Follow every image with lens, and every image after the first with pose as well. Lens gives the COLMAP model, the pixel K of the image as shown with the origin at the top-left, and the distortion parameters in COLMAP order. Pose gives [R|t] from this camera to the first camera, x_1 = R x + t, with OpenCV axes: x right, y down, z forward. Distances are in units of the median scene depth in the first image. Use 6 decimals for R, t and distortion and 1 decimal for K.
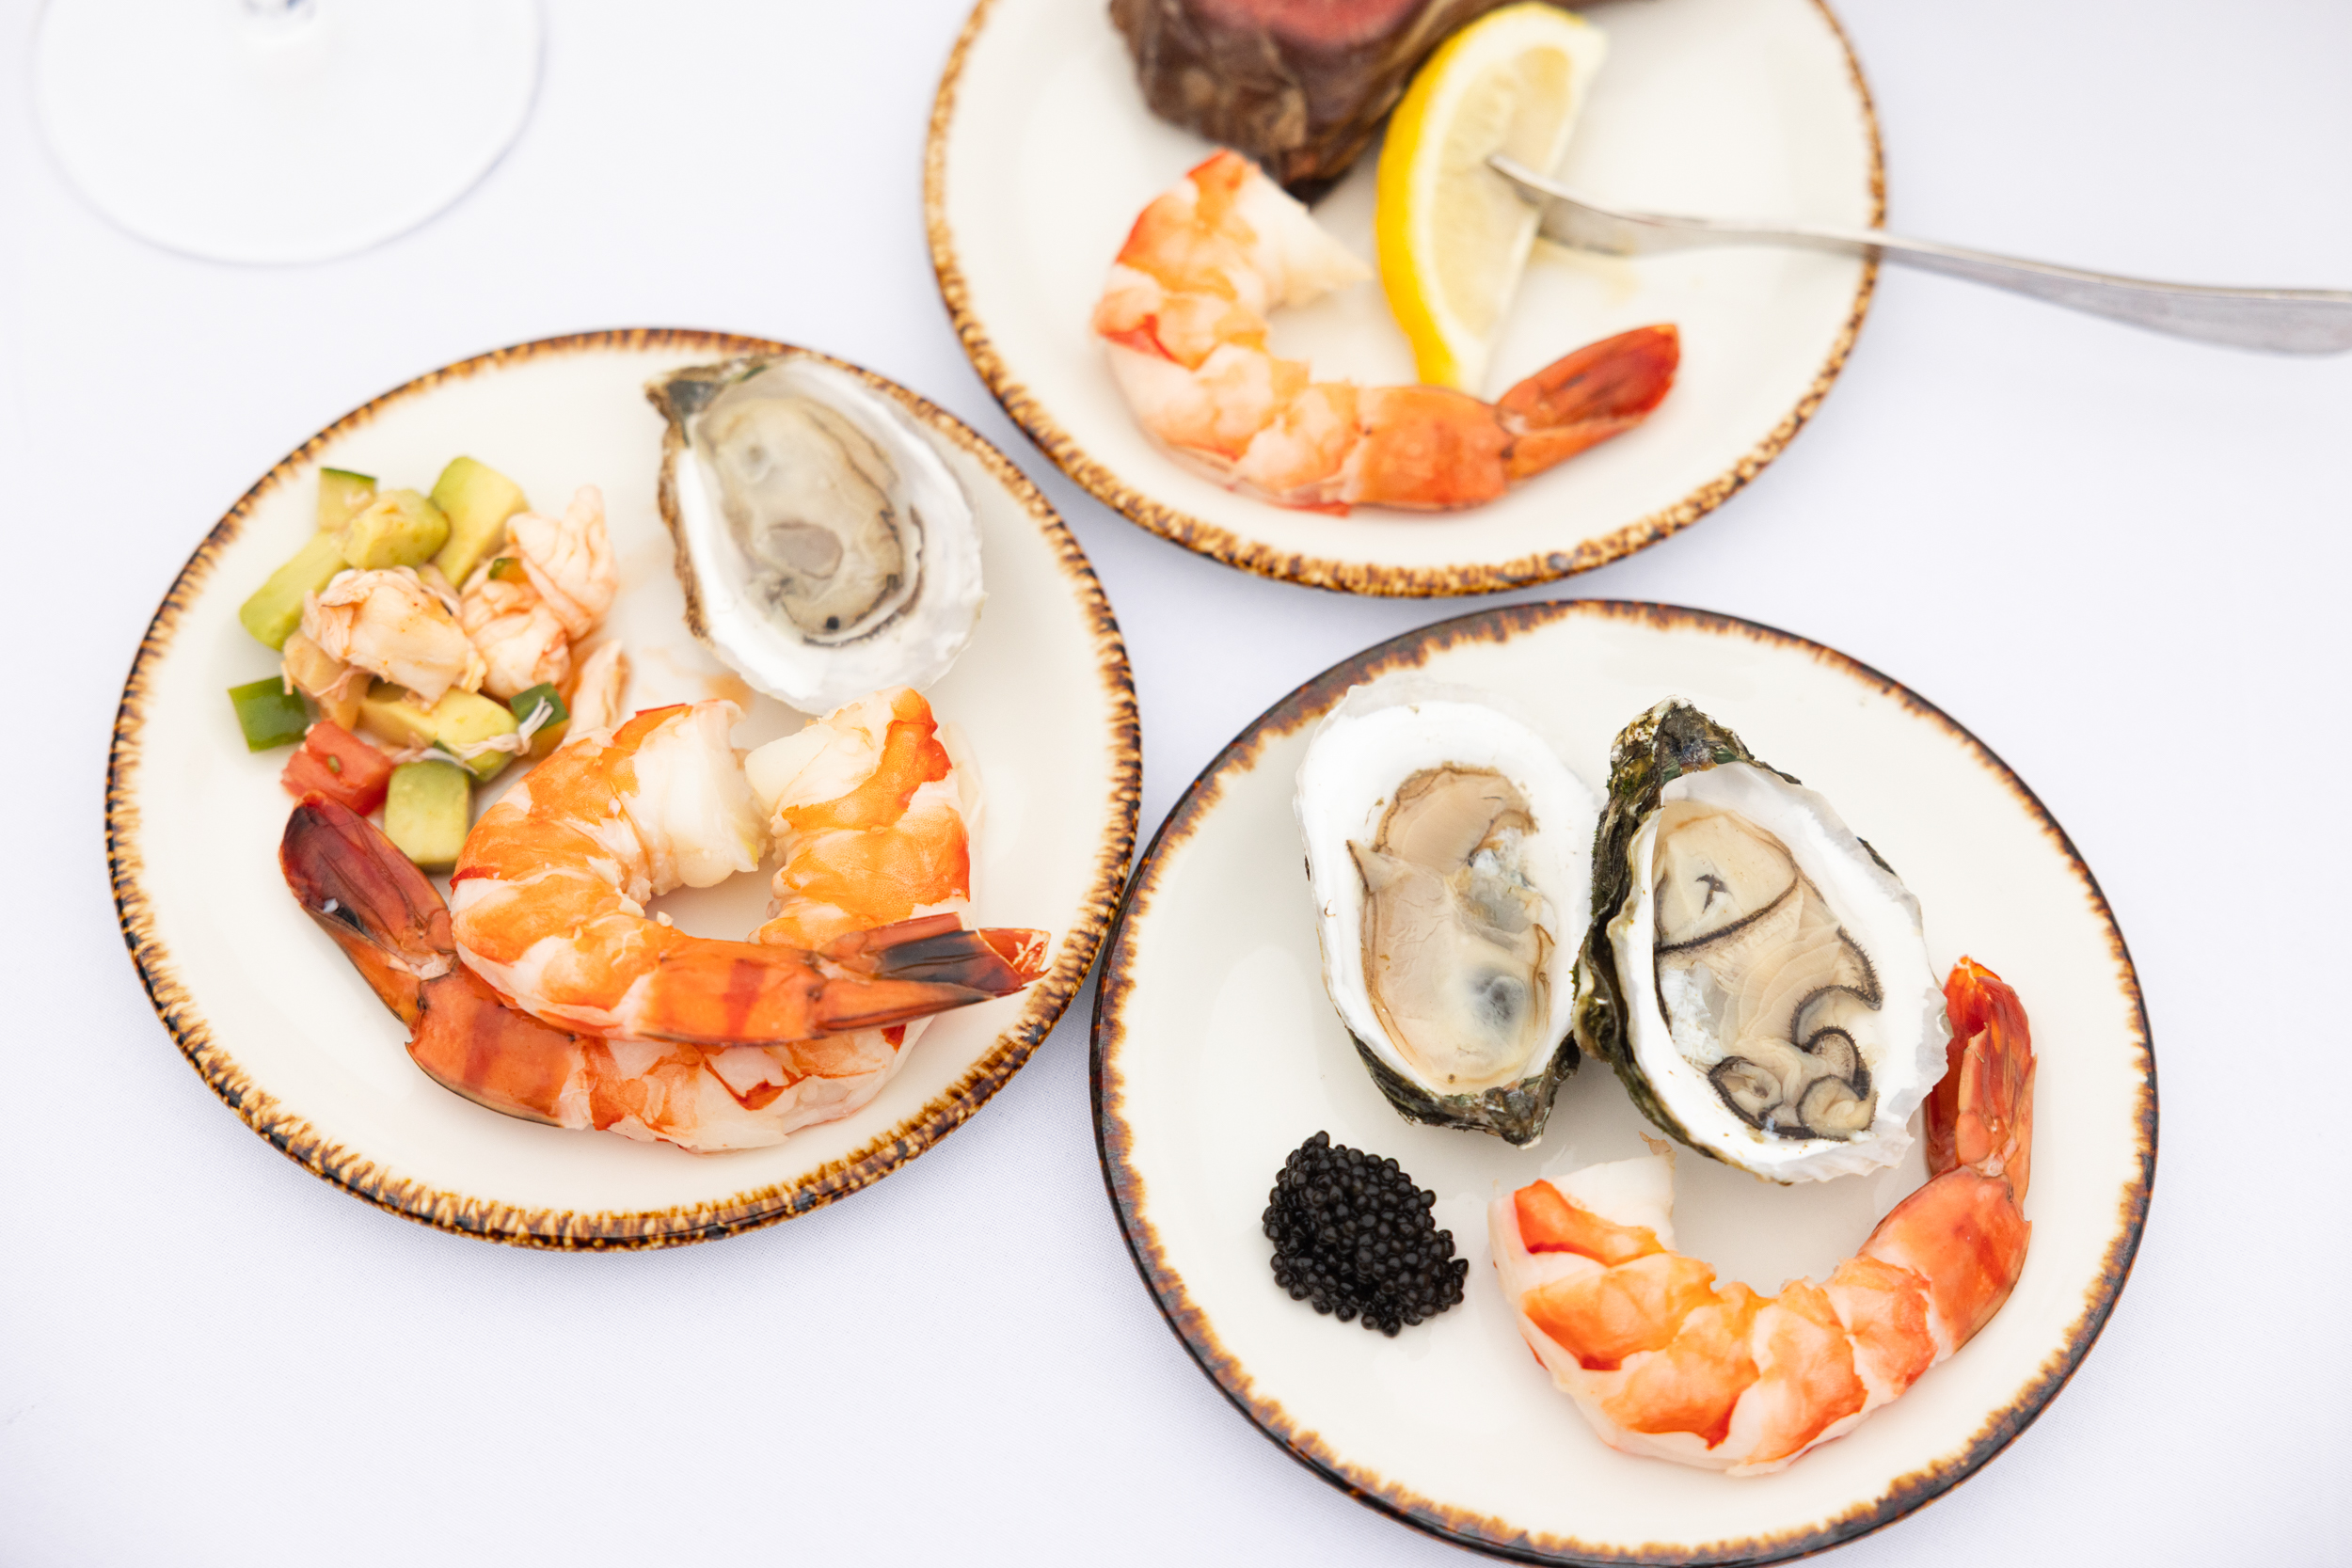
lens RADIAL K [[4419.5, 0, 1168.6], [0, 4419.5, 789.1], [0, 0, 1]] dist [0.077241, 0.000000]
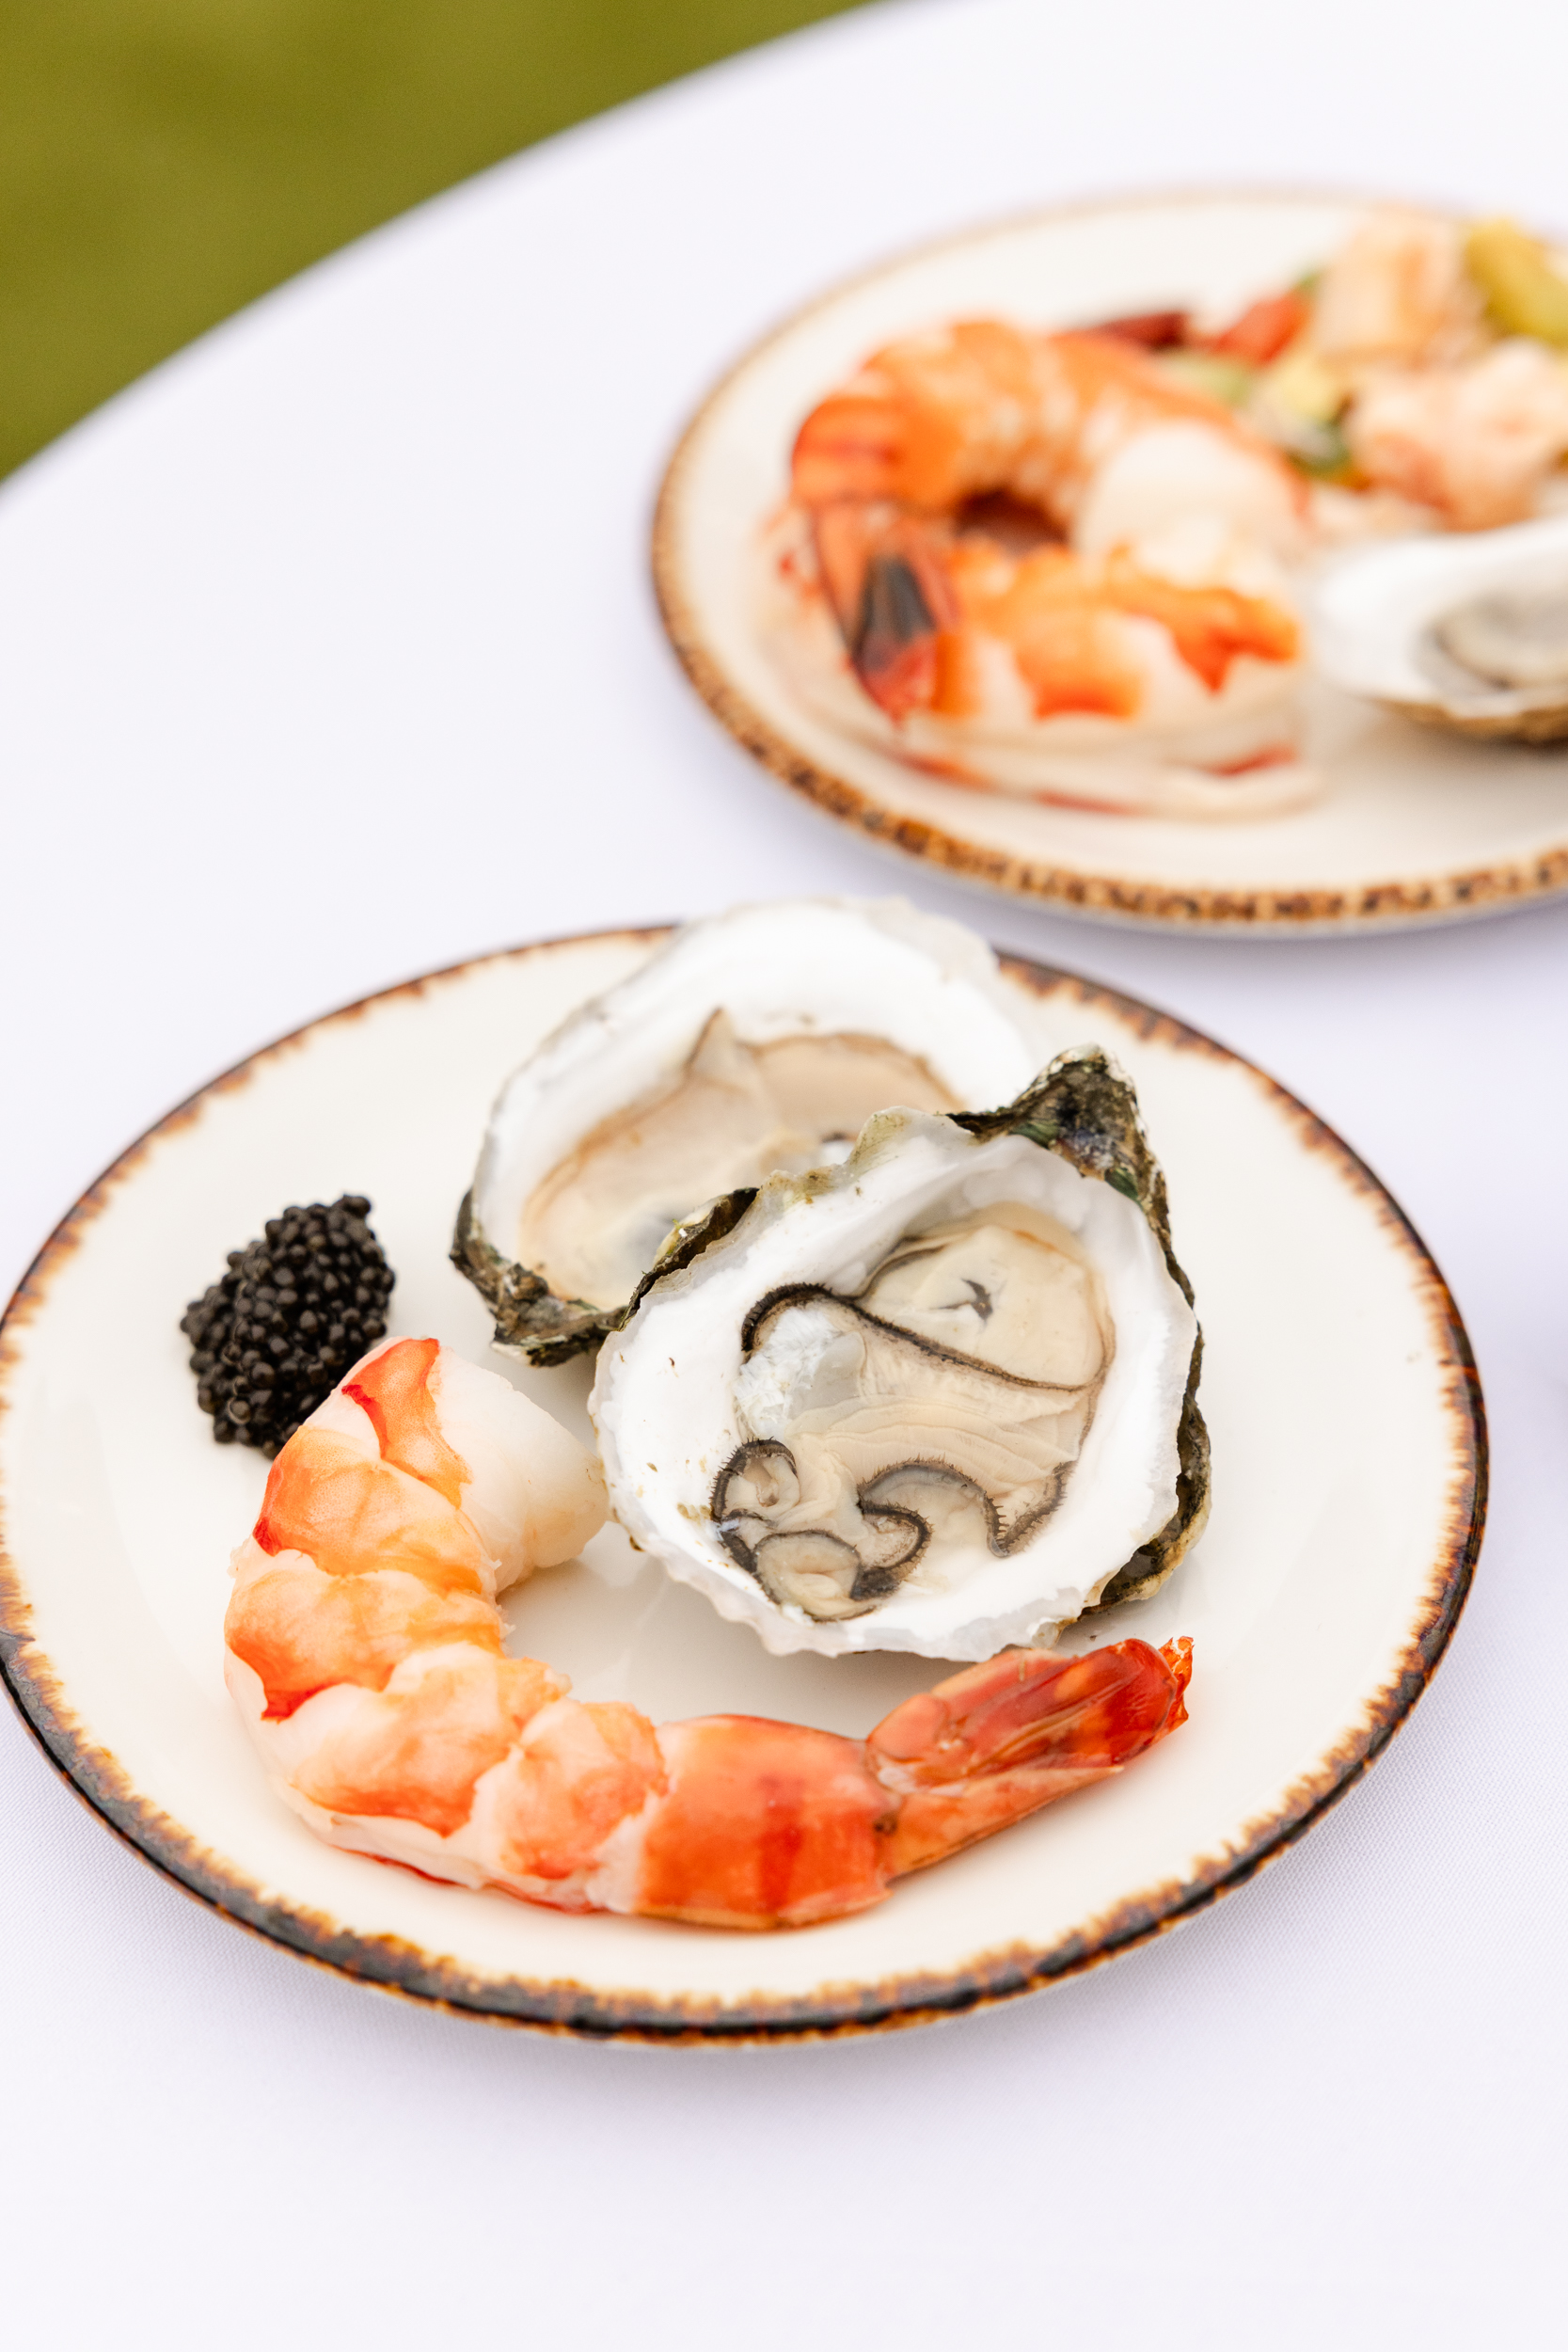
lens RADIAL K [[4486.7, 0, 782.6], [0, 4486.7, 1176.6], [0, 0, 1]] dist [0.100071, 0.000000]
pose [[0.599126, 0.517983, -0.610526, 0.530616], [-0.693367, 0.716965, -0.072132, 0.080832], [0.400363, 0.466534, 0.788705, 0.432274]]
